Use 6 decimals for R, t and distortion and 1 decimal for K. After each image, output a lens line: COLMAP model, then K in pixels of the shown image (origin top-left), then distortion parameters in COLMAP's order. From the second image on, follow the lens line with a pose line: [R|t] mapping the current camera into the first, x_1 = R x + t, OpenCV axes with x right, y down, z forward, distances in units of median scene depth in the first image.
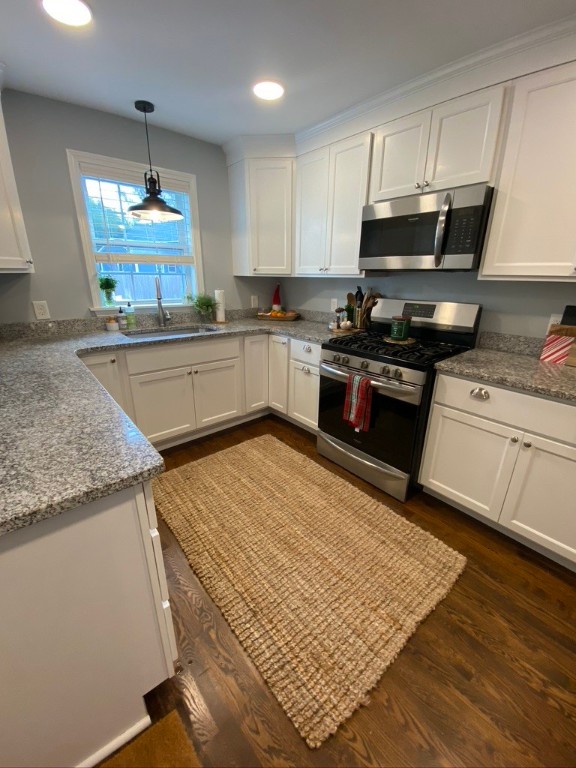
lens RADIAL K [[311.7, 0, 288.0], [0, 311.7, 384.0], [0, 0, 1]] dist [0.019831, -0.019413]
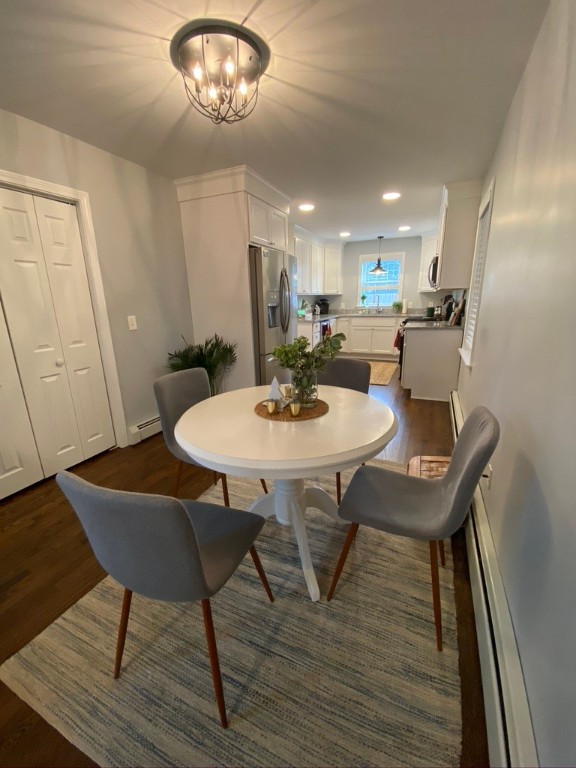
lens RADIAL K [[311.7, 0, 288.0], [0, 311.7, 384.0], [0, 0, 1]] dist [0.019831, -0.019413]
pose [[0.427688, 0.218728, -0.877064, 1.837919], [-0.275537, 0.955652, 0.103965, 0.331011], [0.860908, 0.197199, 0.468989, -0.777833]]
